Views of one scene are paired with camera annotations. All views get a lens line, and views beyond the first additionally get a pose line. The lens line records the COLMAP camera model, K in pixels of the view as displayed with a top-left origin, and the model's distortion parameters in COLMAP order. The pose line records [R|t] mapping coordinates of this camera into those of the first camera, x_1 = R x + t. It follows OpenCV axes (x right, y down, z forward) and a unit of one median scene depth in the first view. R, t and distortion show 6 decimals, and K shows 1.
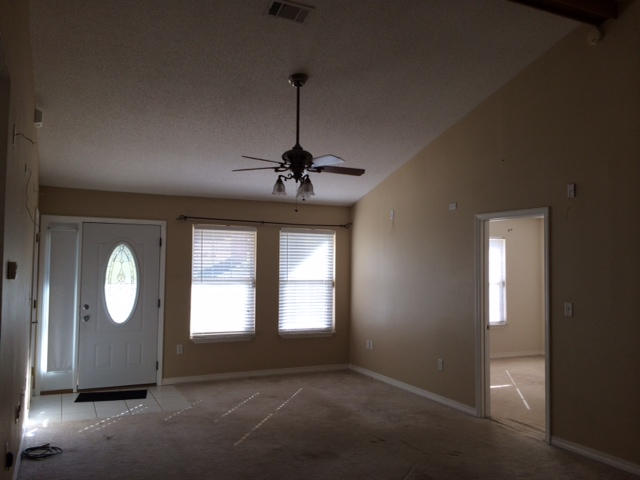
lens RADIAL K [[559.9, 0, 320.0], [0, 559.9, 240.0], [0, 0, 1]] dist [0.091804, -0.106484]
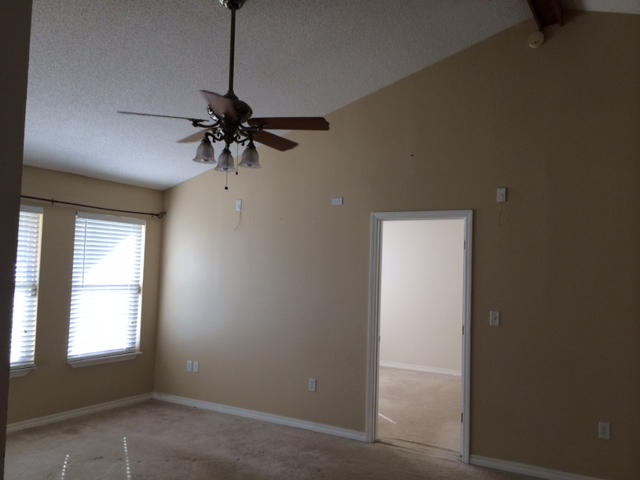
lens RADIAL K [[559.9, 0, 320.0], [0, 559.9, 240.0], [0, 0, 1]] dist [0.091804, -0.106484]
pose [[0.830026, 0.045894, 0.555834, -0.239009], [-0.045964, 0.998847, -0.013834, 0.011873], [-0.555828, -0.014065, 0.831178, 0.264080]]
